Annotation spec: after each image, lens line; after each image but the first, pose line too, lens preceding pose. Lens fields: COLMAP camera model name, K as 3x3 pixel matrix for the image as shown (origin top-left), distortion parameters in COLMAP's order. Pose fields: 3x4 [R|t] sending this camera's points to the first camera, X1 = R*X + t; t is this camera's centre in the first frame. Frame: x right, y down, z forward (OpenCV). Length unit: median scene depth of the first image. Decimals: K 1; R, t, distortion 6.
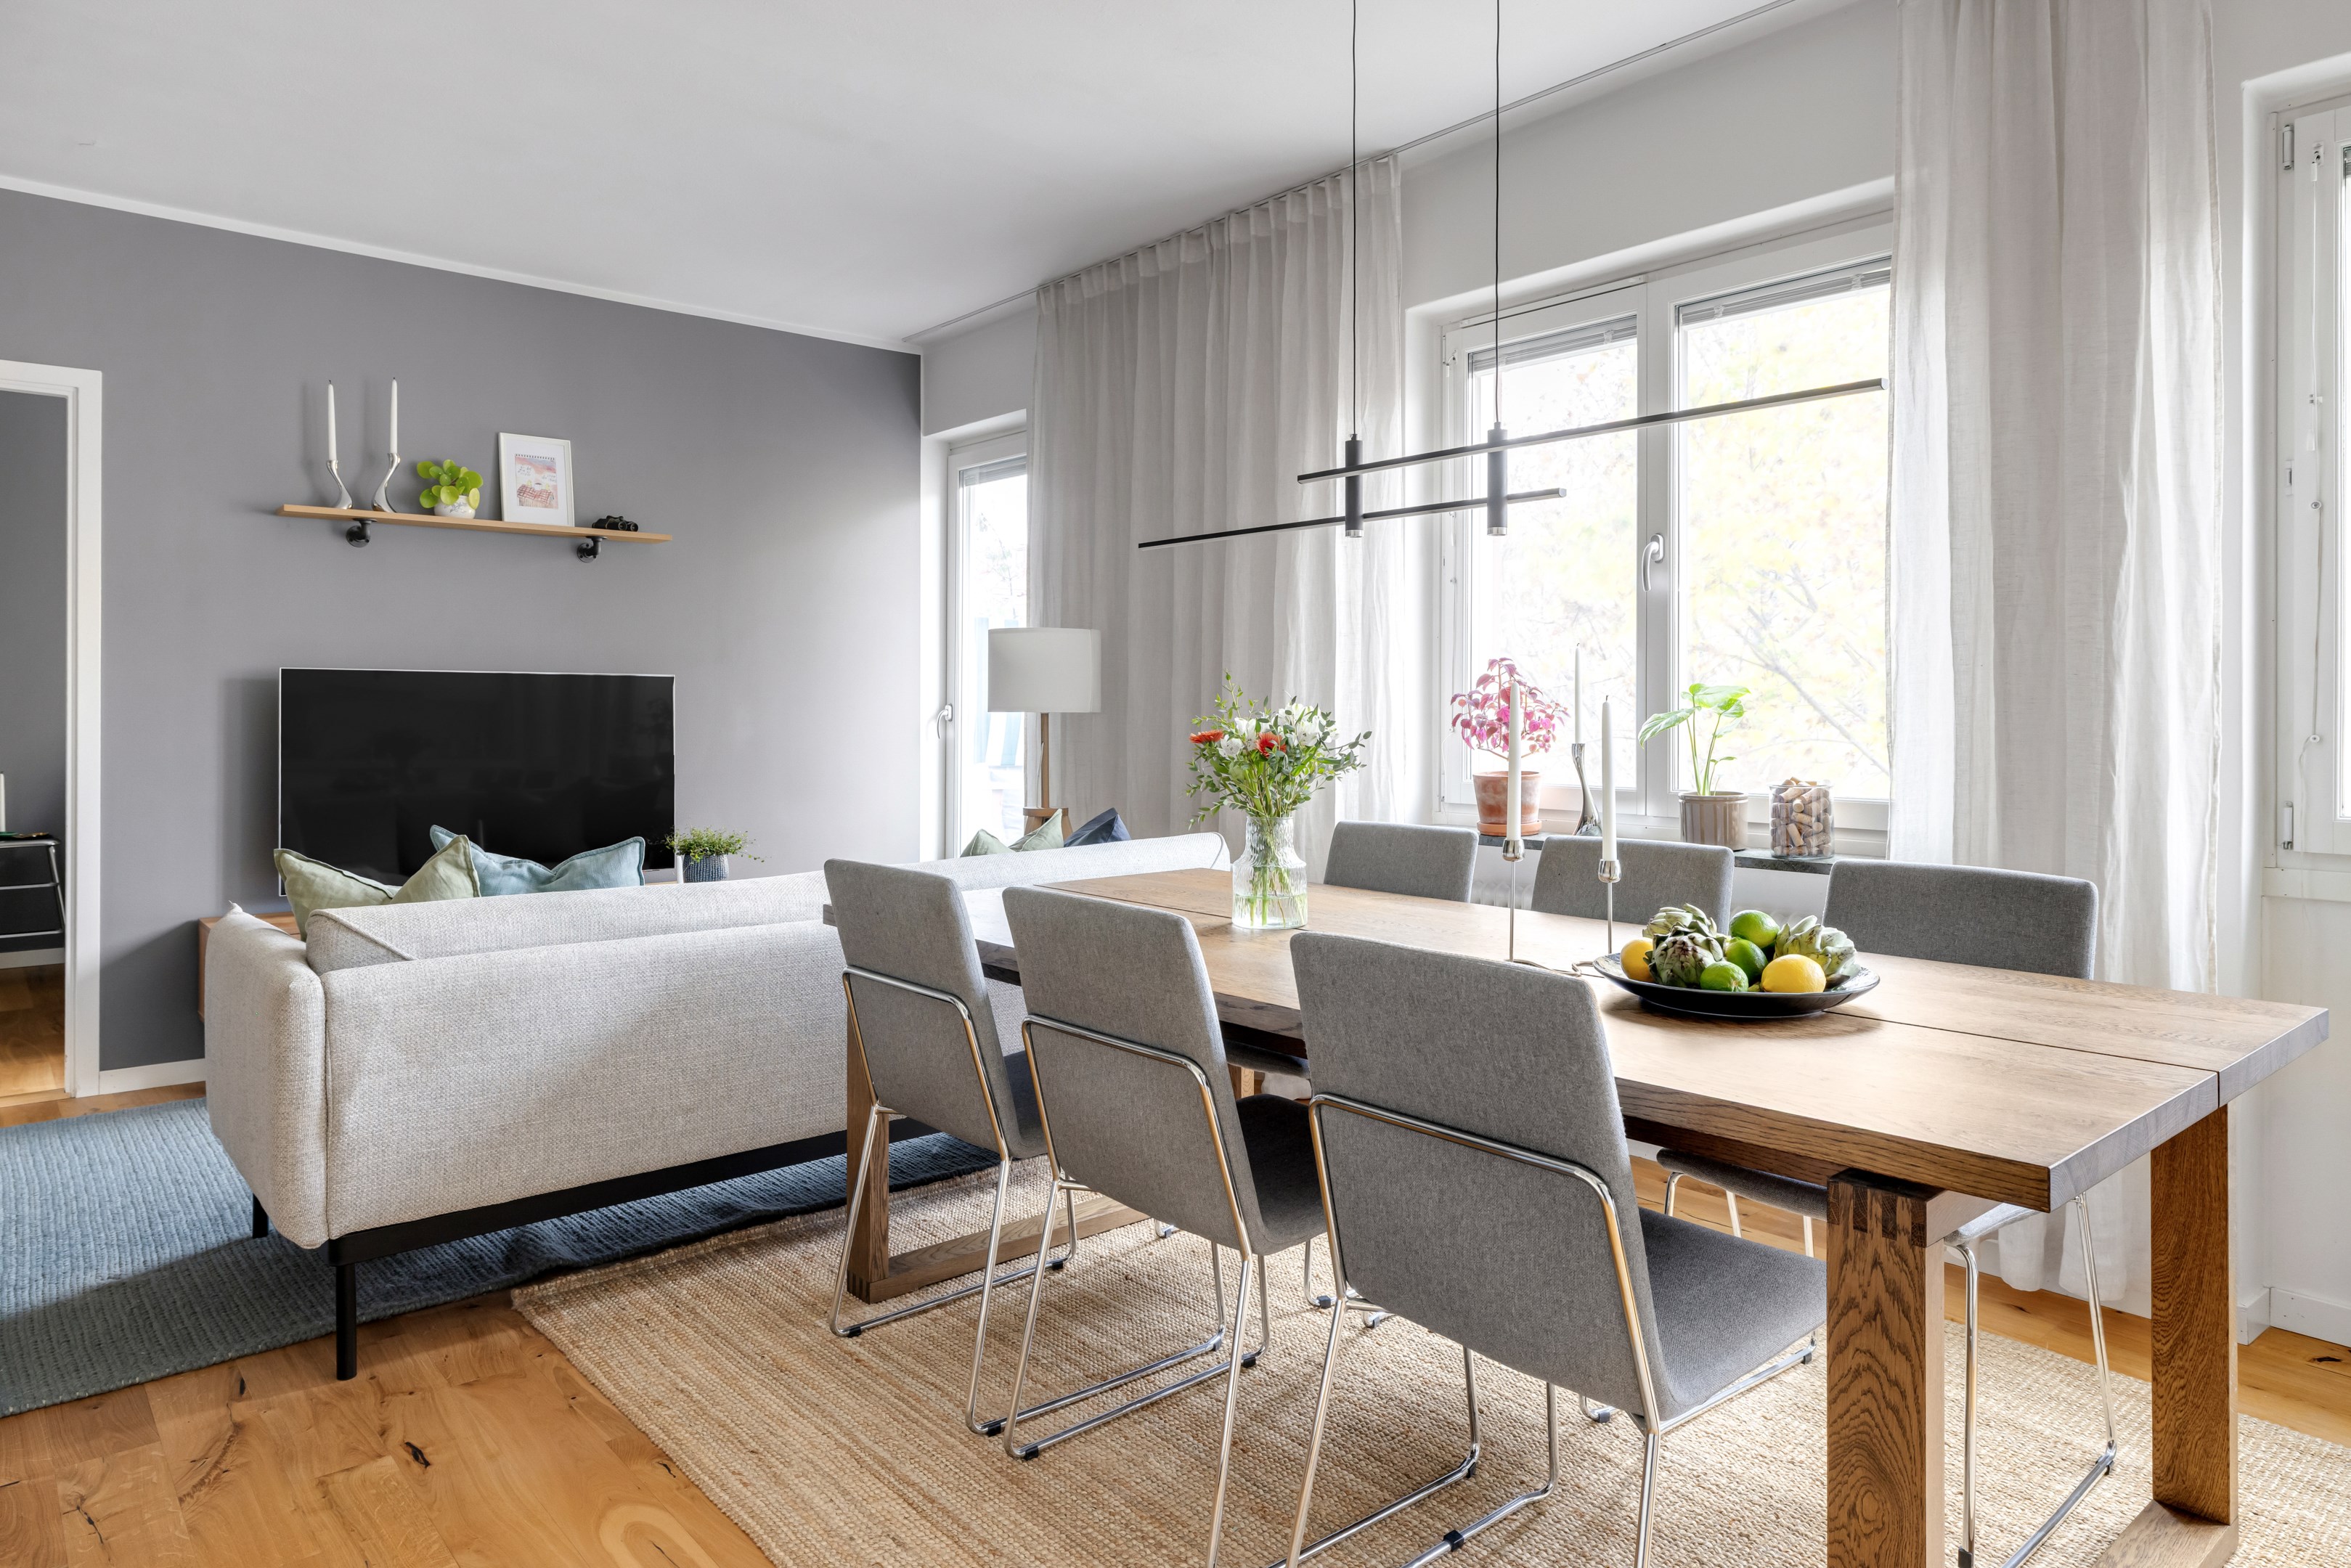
lens RADIAL K [[1456.6, 0, 1189.2], [0, 1456.6, 701.8], [0, 0, 1]] dist [-0.009226, 0.010069]
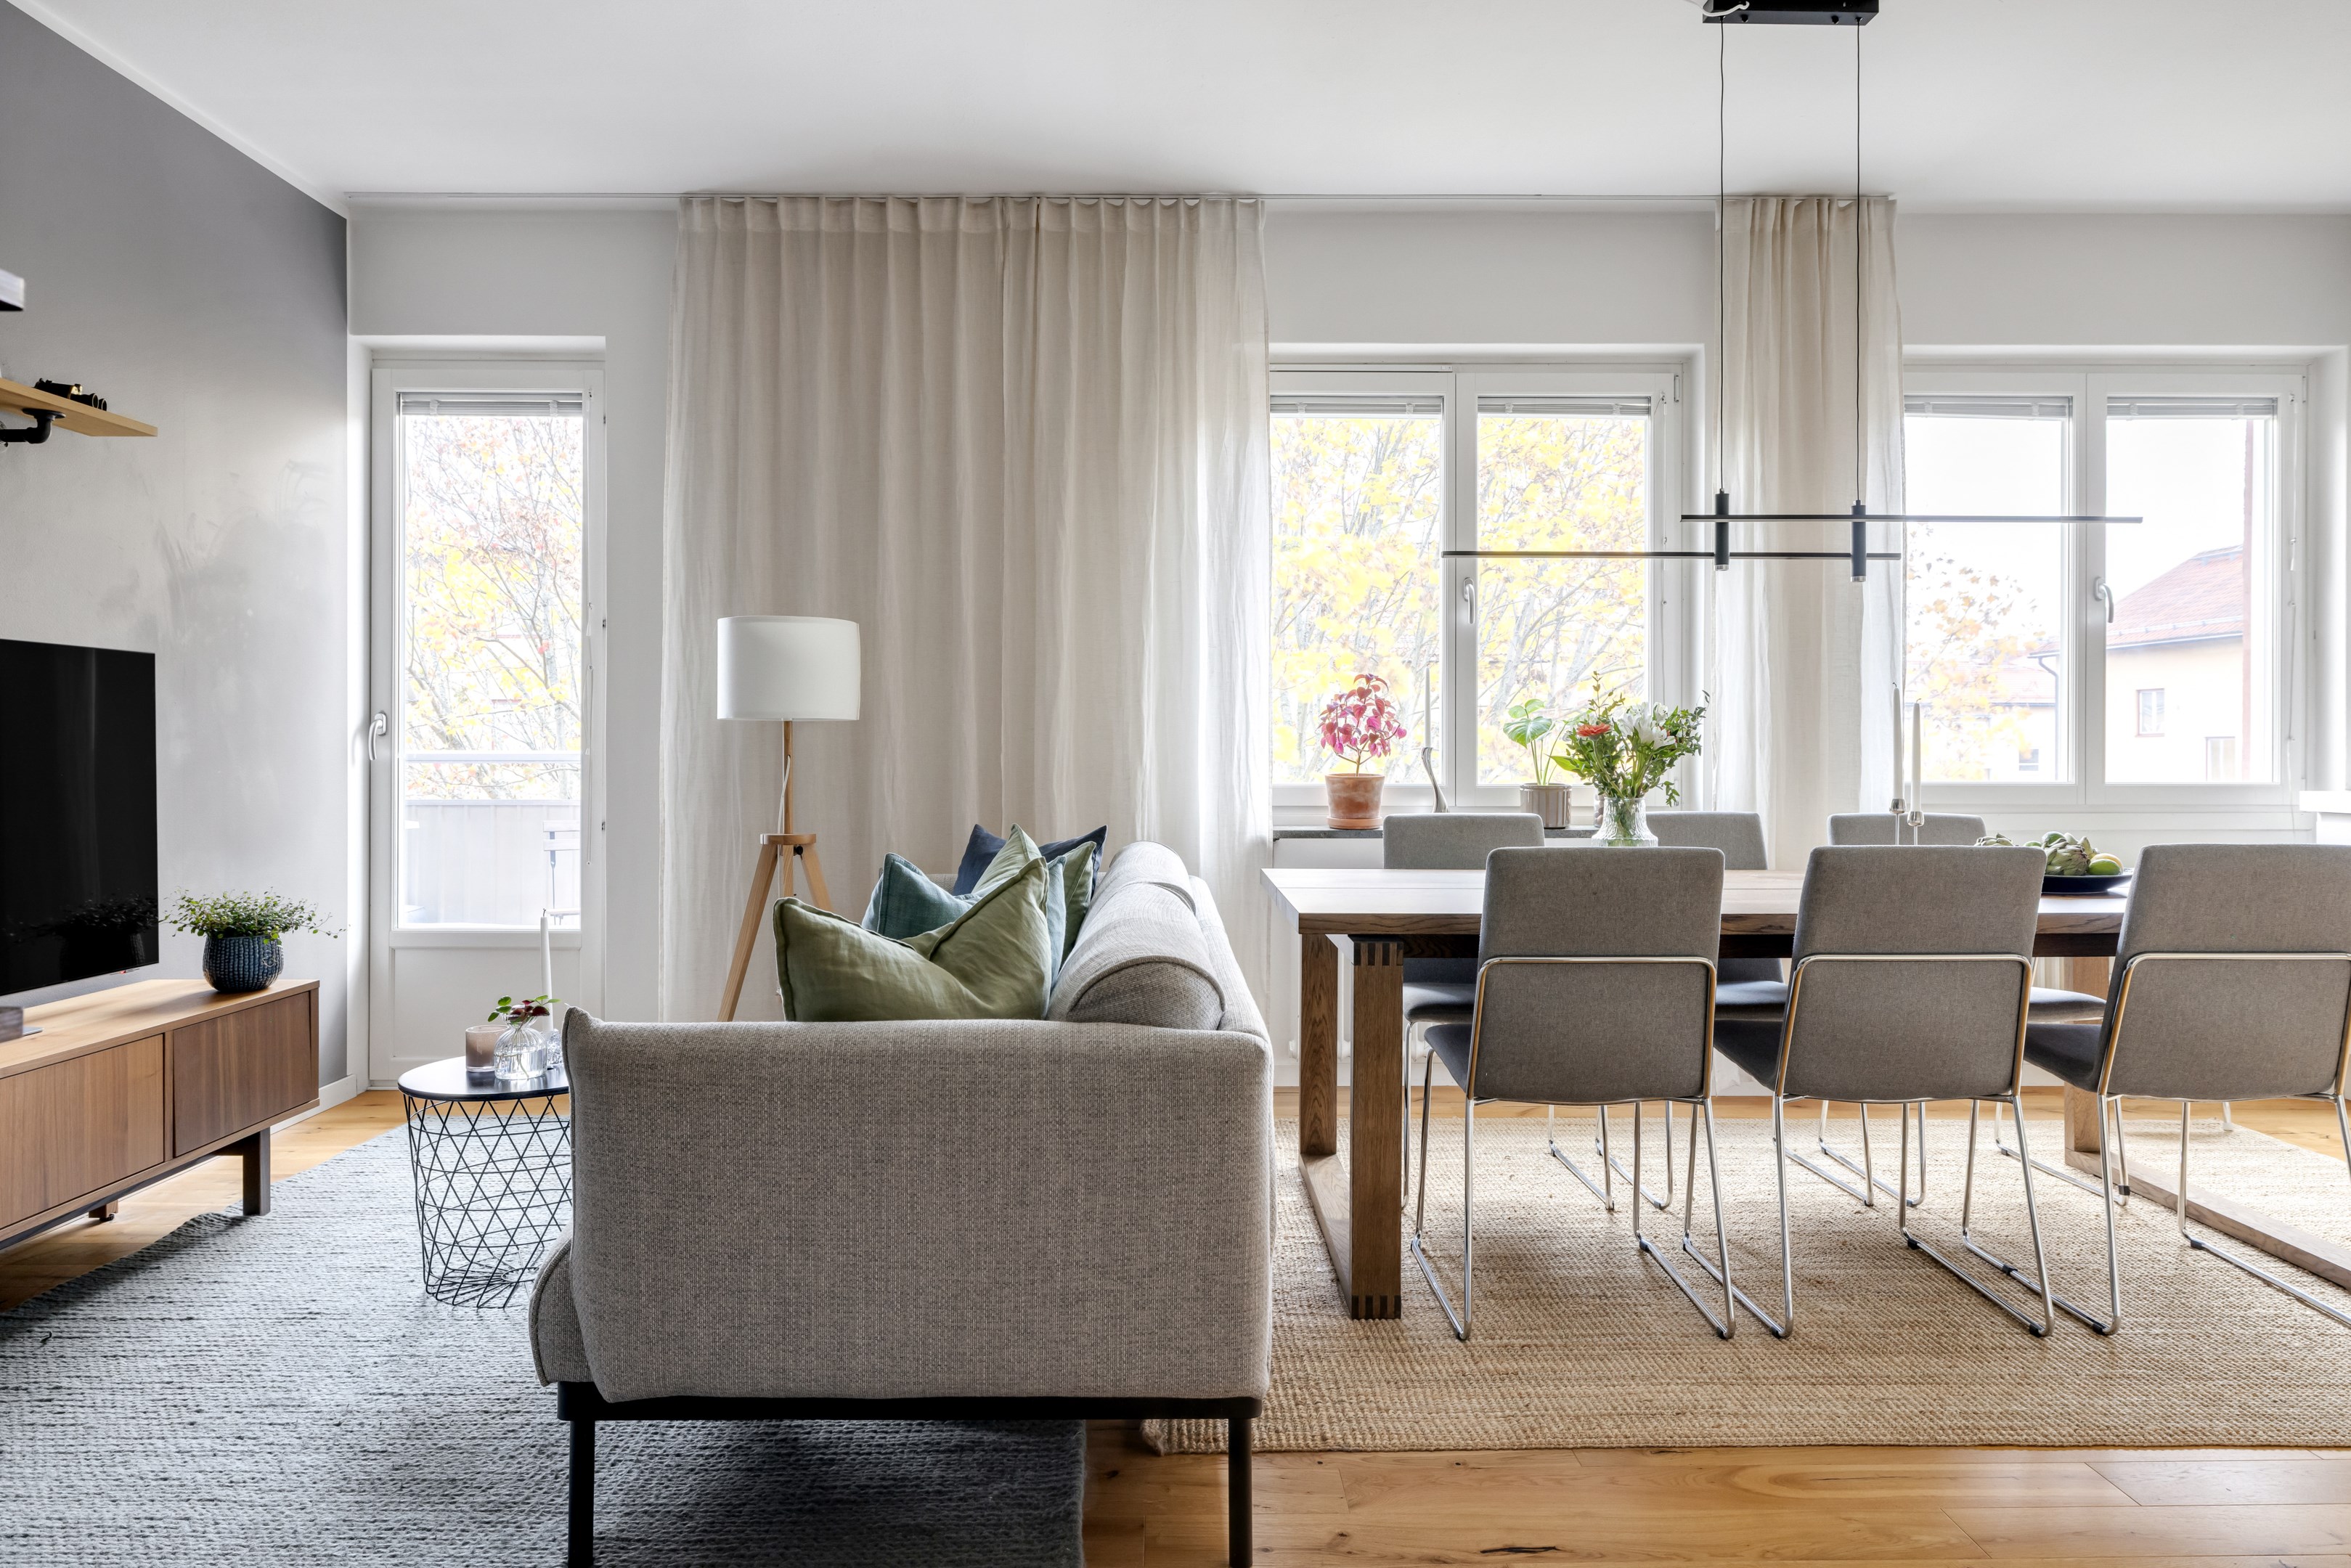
lens RADIAL K [[1493.8, 0, 1194.6], [0, 1493.8, 756.6], [0, 0, 1]] dist [-0.001265, -0.002108]
pose [[0.644731, -0.003454, 0.764402, -0.995732], [-0.004765, 0.999952, 0.008538, 0.032985], [-0.764395, -0.009147, 0.644684, 0.443151]]
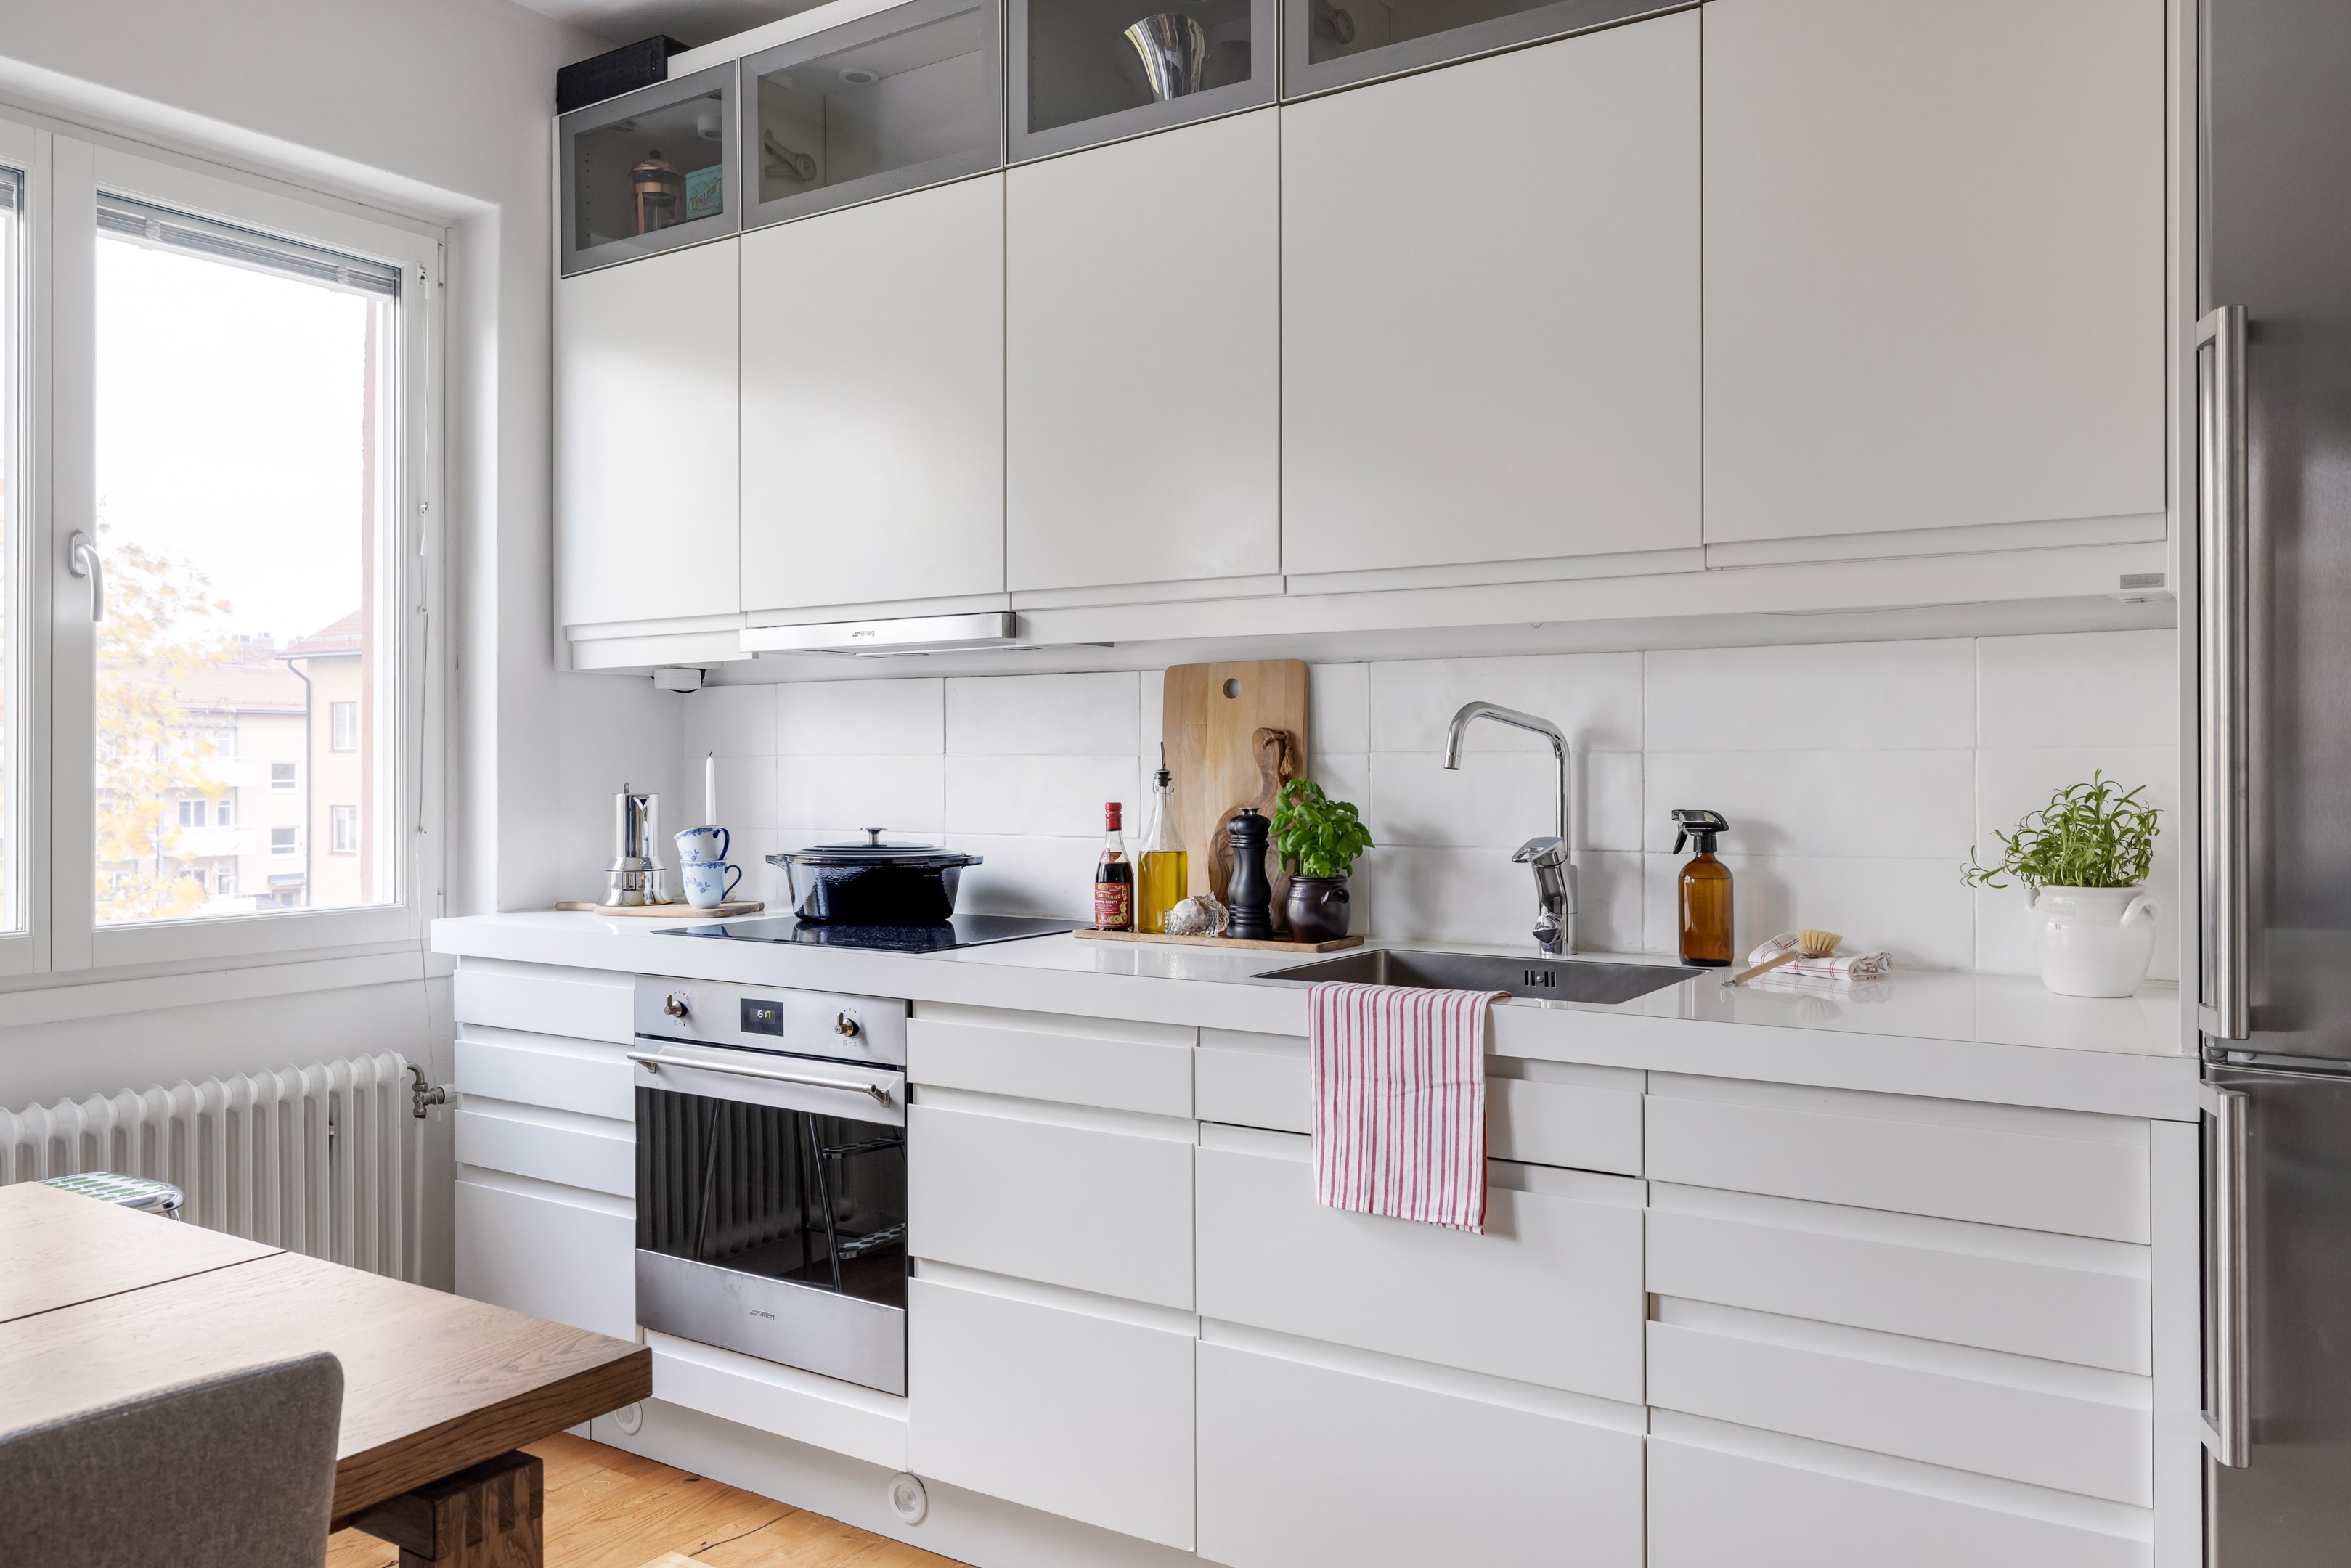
lens RADIAL K [[1767.8, 0, 1132.0], [0, 1767.8, 759.1], [0, 0, 1]] dist [-0.004922, 0.010033]
pose [[-0.256238, 0.000798, 0.966613, -0.250773], [-0.003113, 0.999994, -0.001651, -0.024775], [-0.966609, -0.003432, -0.256234, 0.424009]]
